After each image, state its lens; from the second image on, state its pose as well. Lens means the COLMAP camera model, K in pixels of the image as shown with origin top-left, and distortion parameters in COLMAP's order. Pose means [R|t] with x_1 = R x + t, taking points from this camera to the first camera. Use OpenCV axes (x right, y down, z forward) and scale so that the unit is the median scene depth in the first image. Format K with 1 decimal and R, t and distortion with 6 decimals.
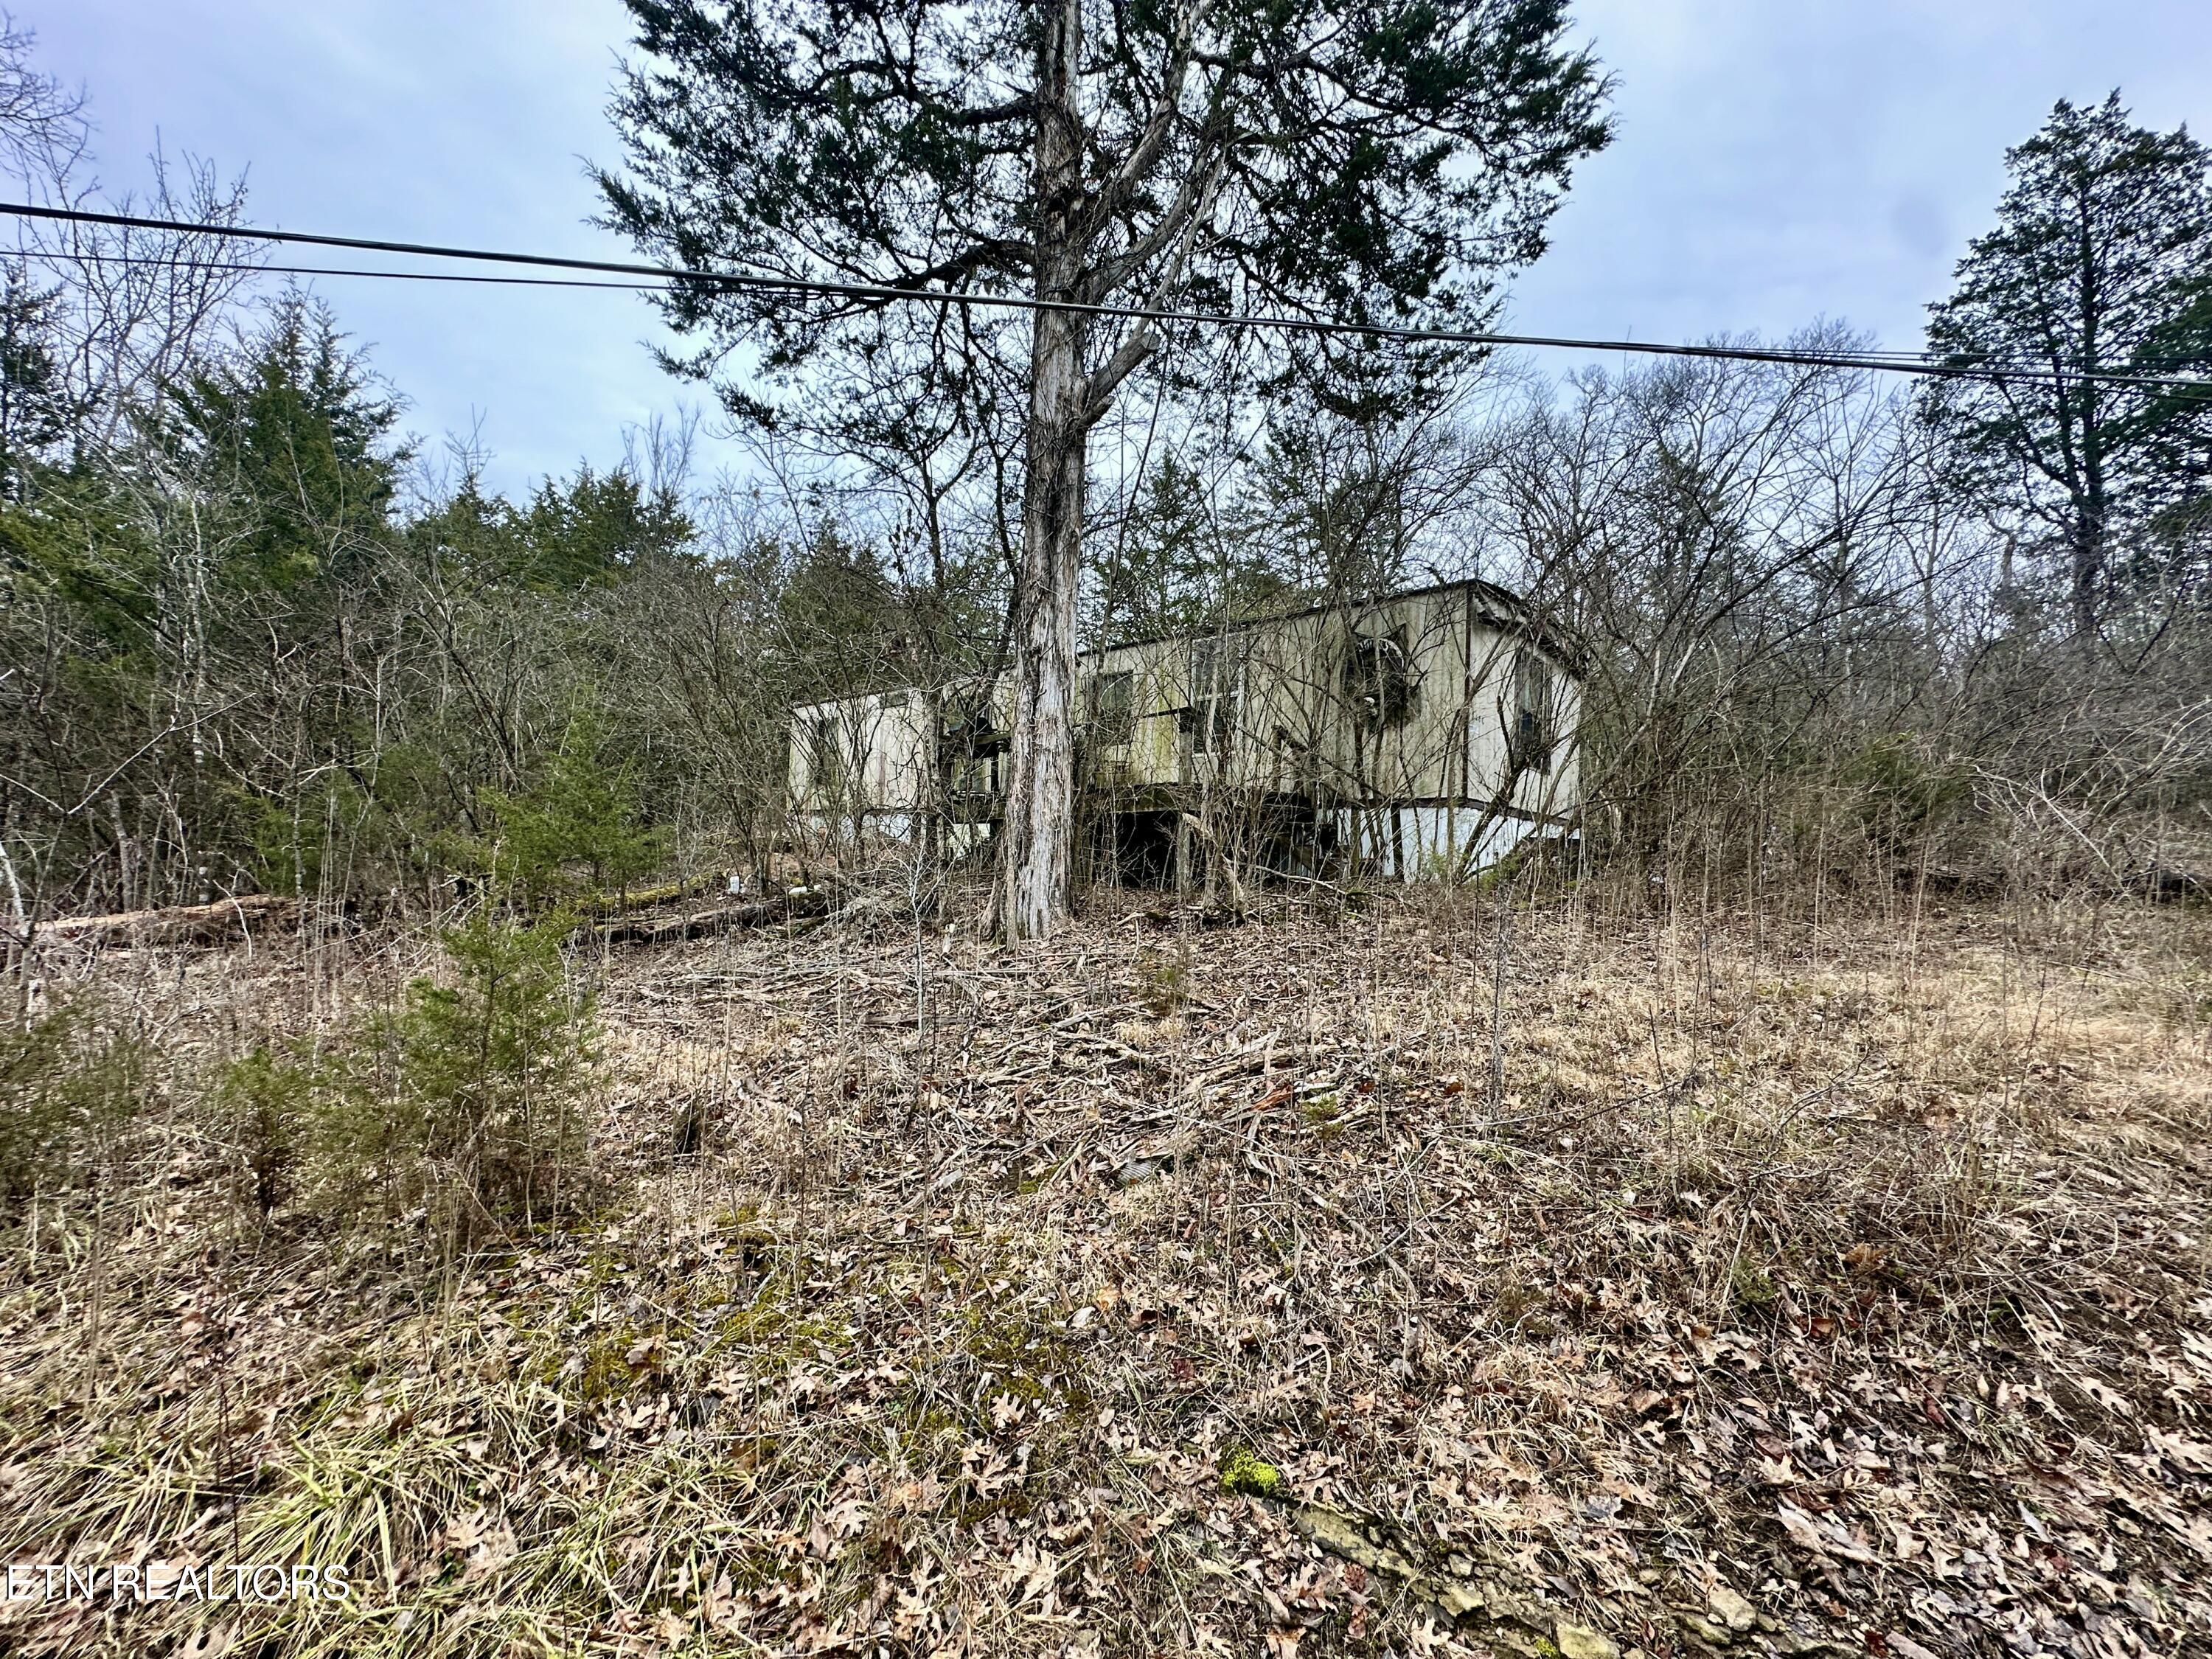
lens RADIAL K [[893.0, 0, 1116.3], [0, 893.0, 819.9], [0, 0, 1]] dist [-0.003345, 0.000359]
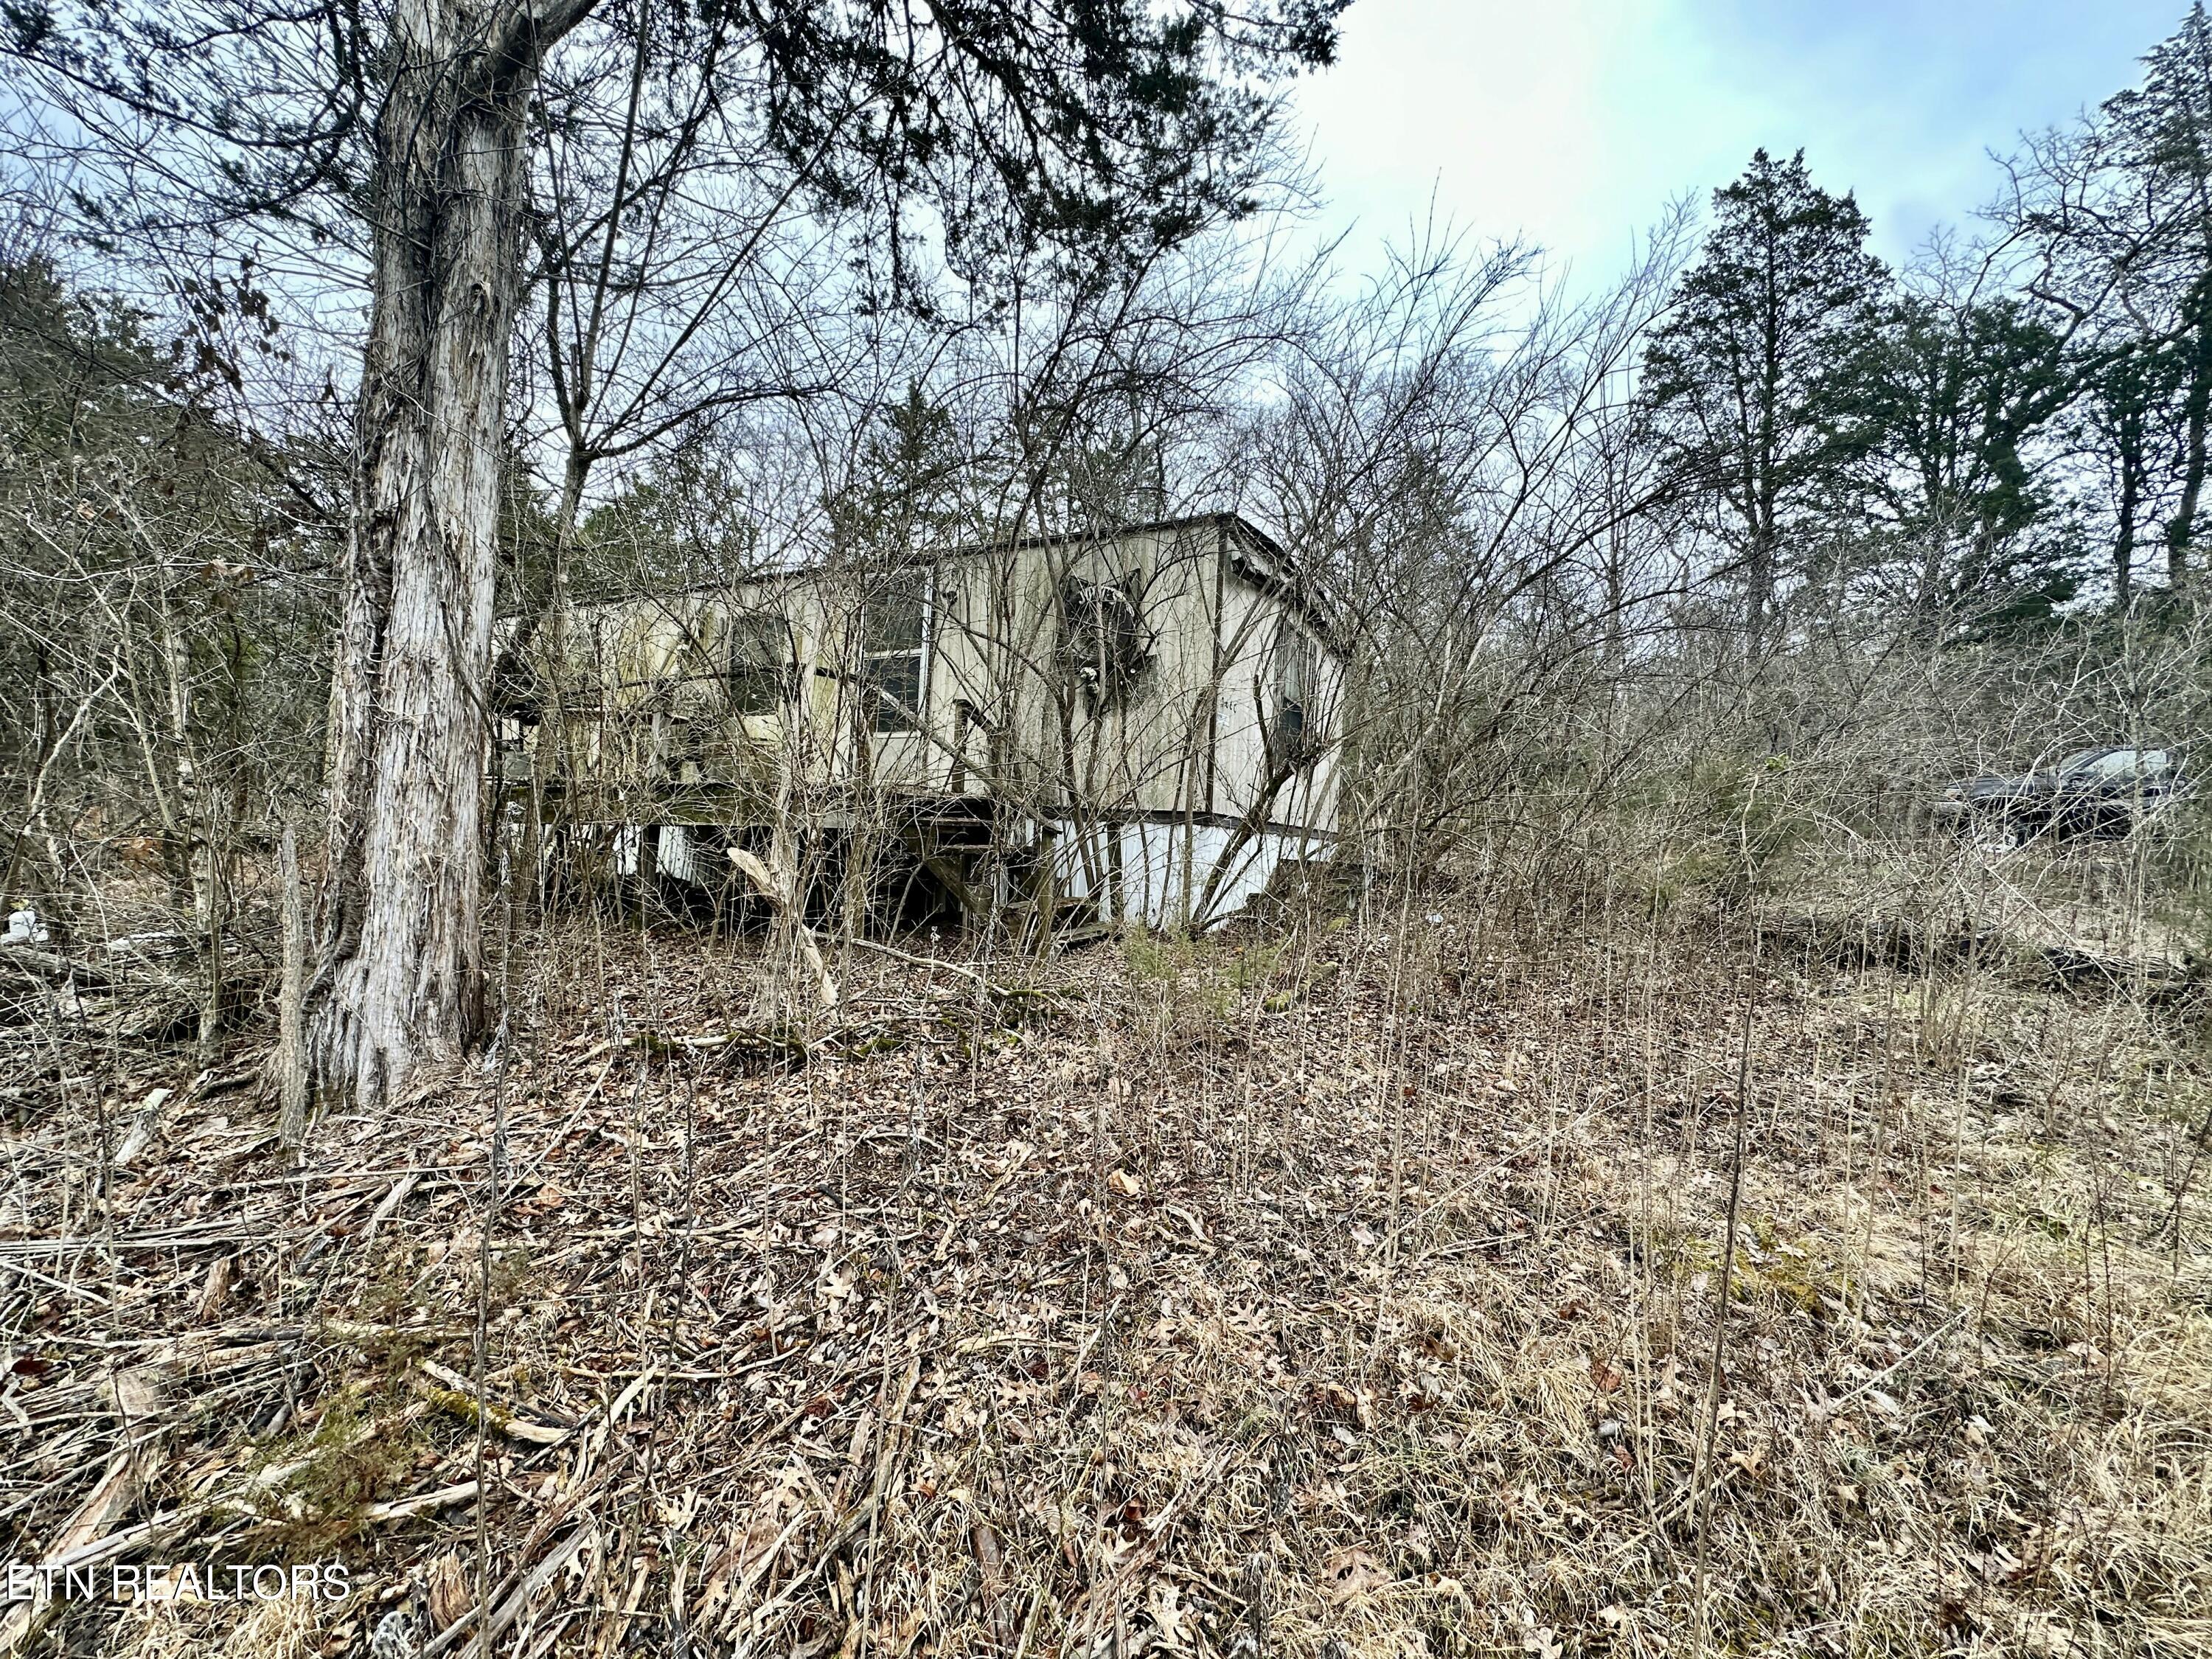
lens RADIAL K [[893.0, 0, 1098.6], [0, 893.0, 829.5], [0, 0, 1]] dist [-0.003345, 0.000359]
pose [[0.971365, 0.013404, 0.237213, 0.118511], [-0.021539, 0.999264, 0.031739, -0.029095], [-0.236613, -0.035940, 0.970939, 0.283871]]
